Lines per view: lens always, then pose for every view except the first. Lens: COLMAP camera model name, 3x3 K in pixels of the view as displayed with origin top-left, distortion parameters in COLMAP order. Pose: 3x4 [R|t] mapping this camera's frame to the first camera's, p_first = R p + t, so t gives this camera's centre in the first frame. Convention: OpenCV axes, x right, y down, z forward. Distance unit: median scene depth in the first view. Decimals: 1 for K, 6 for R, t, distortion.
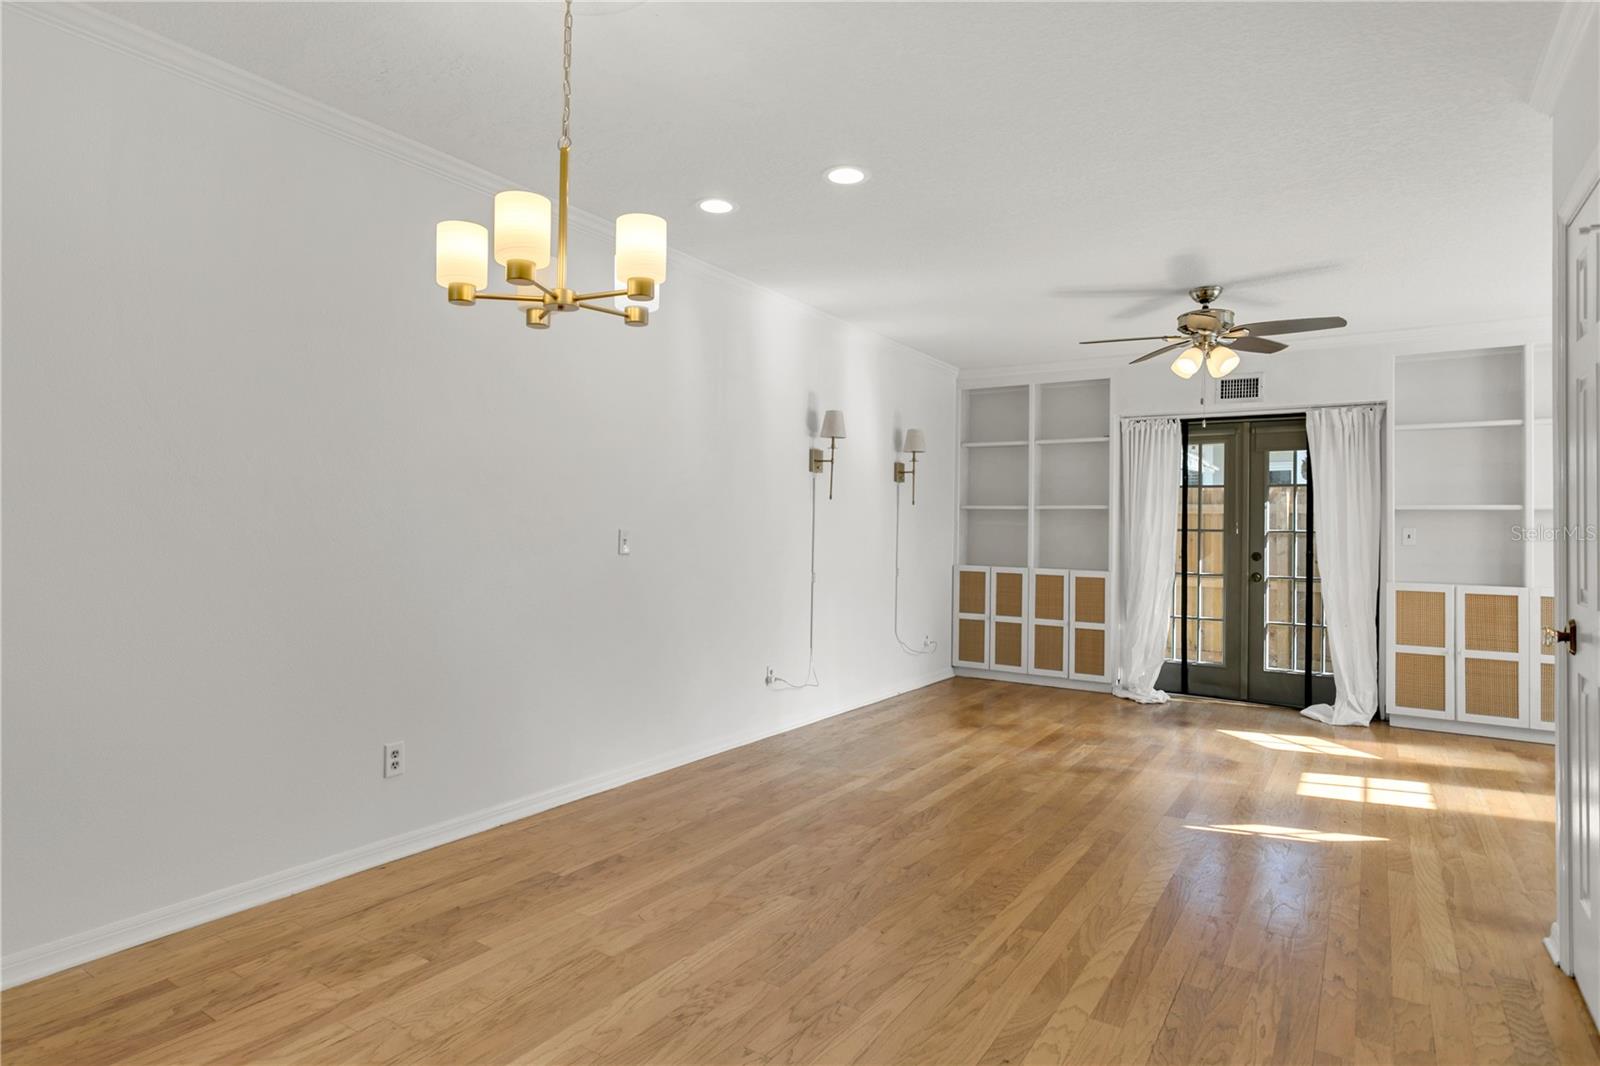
lens RADIAL K [[870.1, 0, 775.9], [0, 870.1, 512.7], [0, 0, 1]] dist [0.003028, 0.001681]
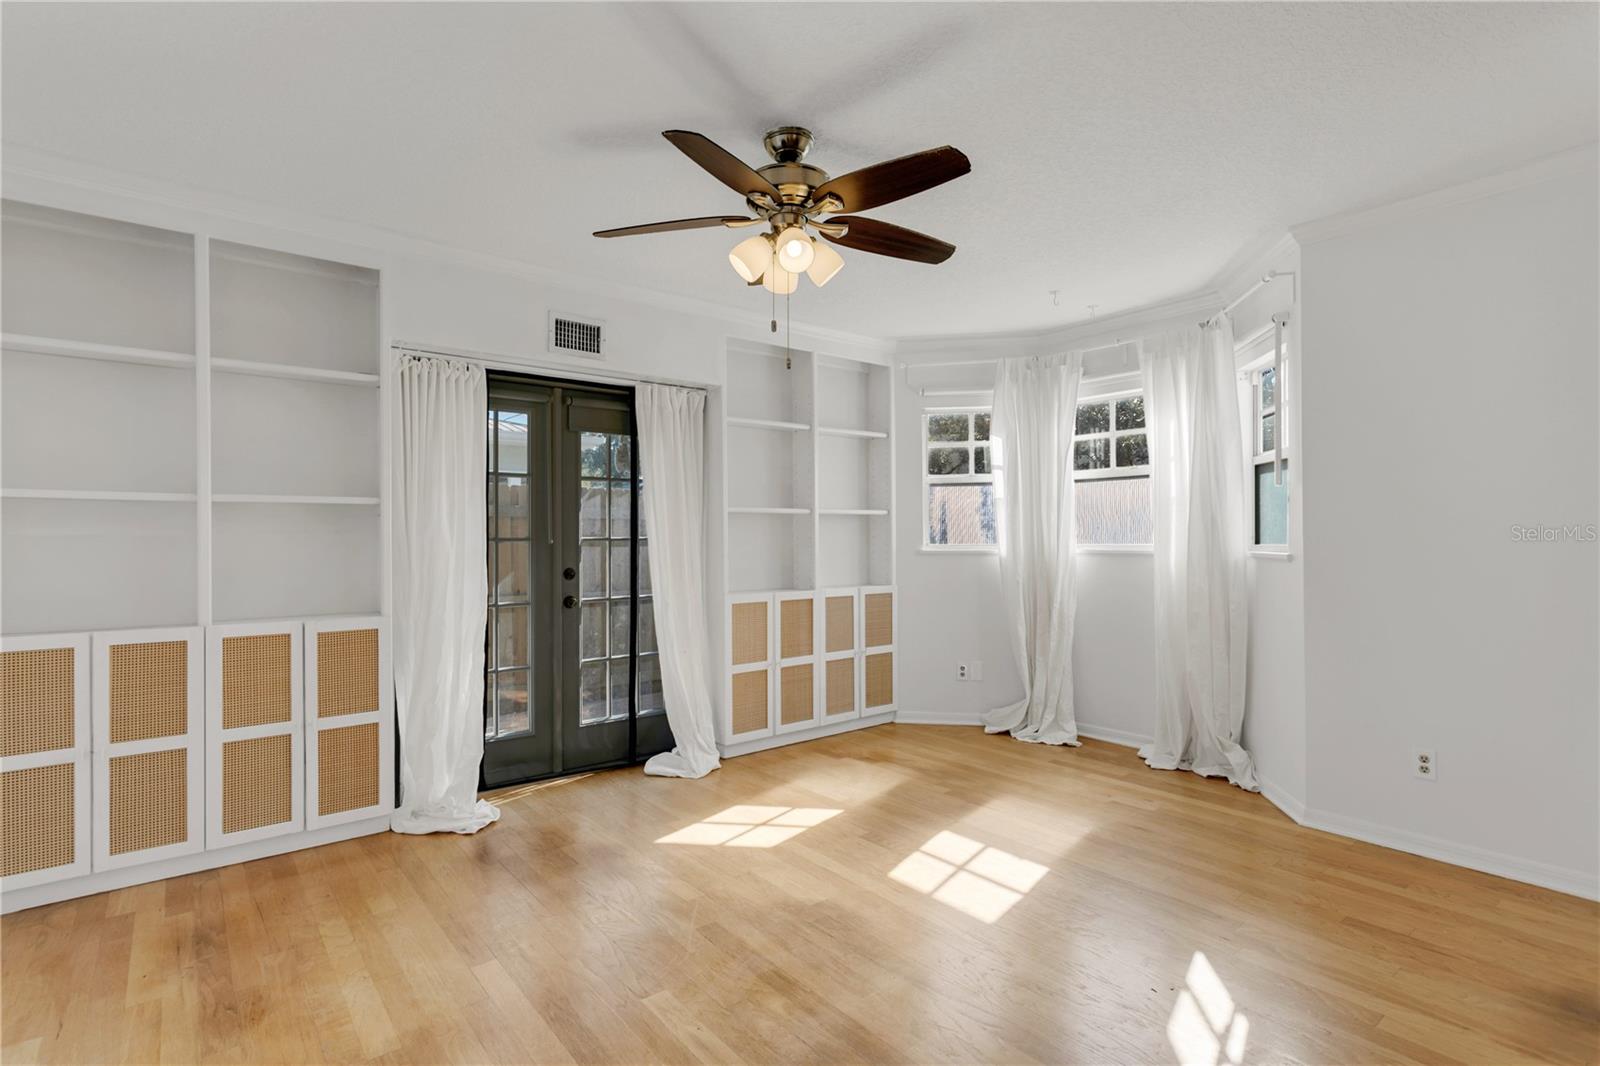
lens RADIAL K [[769.2, 0, 776.2], [0, 769.2, 535.2], [0, 0, 1]] dist [0.000001, 0.000743]
pose [[0.302757, -0.014287, 0.952961, -0.012609], [-0.007275, 0.999824, 0.017300, 0.005540], [-0.953040, -0.012170, 0.302600, 0.658819]]
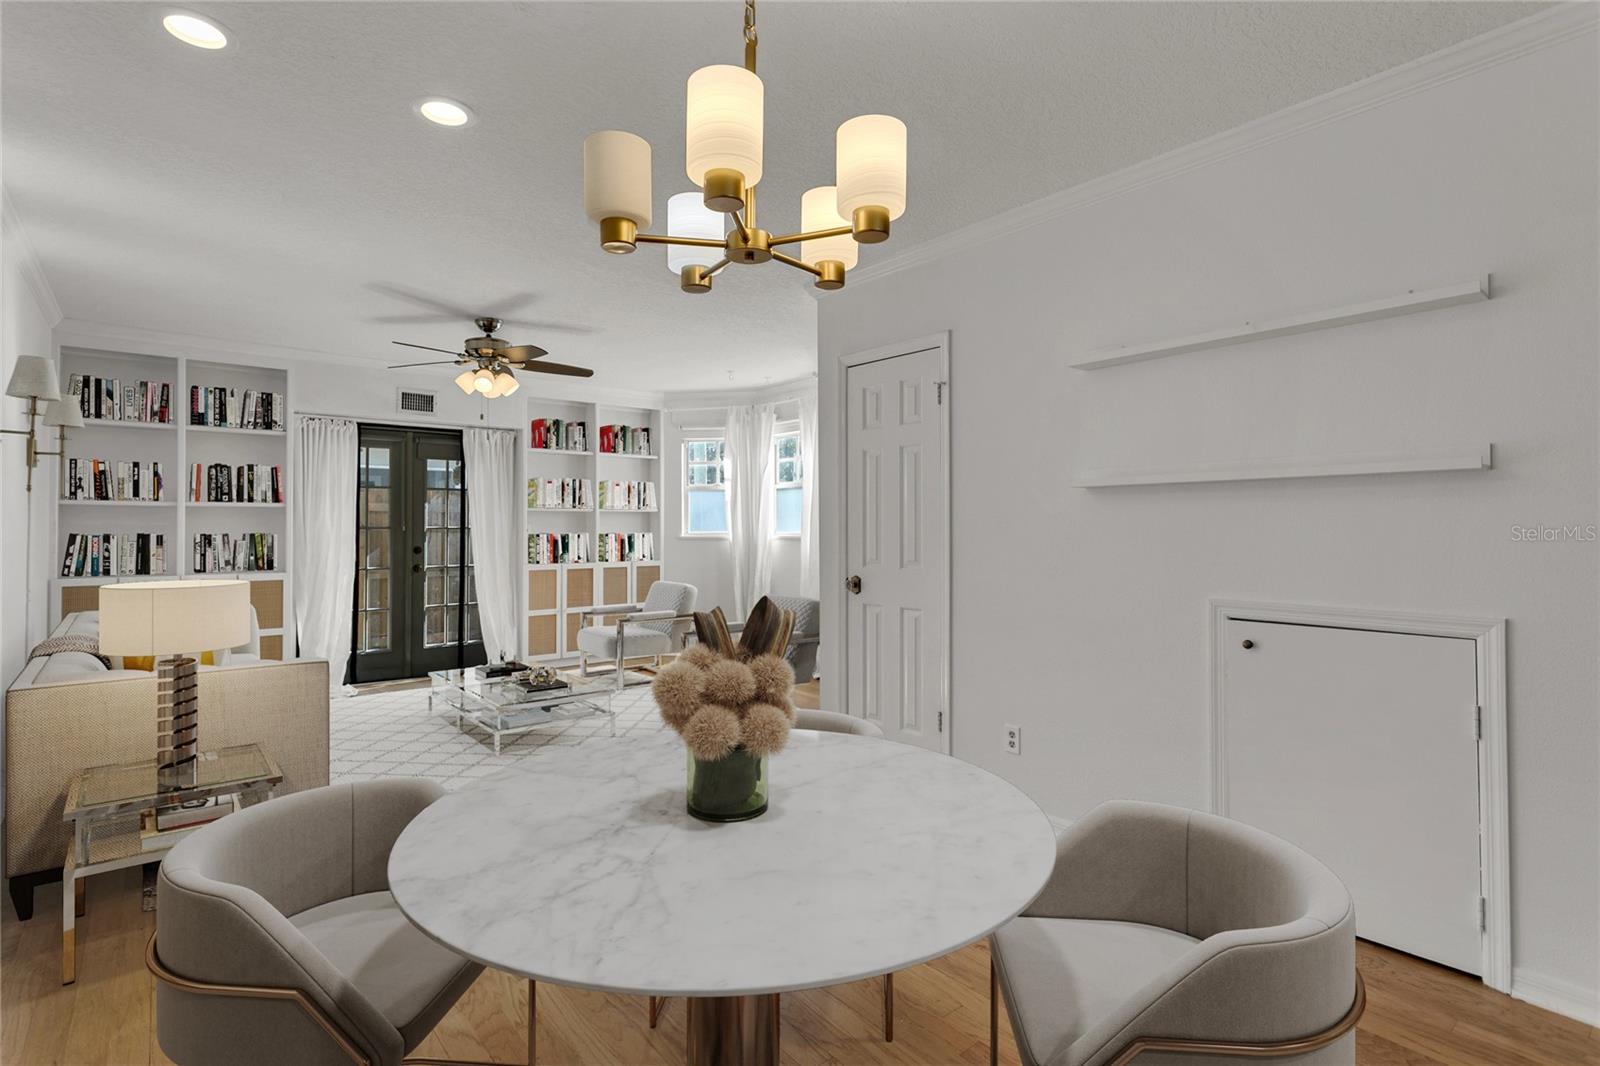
lens RADIAL K [[773.6, 0, 778.5], [0, 773.6, 514.9], [0, 0, 1]] dist [-0.000261, 0.000297]
pose [[0.291827, -0.000959, 0.956471, -0.292446], [-0.010663, 0.999934, 0.004256, -0.005444], [-0.956412, -0.011441, 0.291798, 0.257019]]
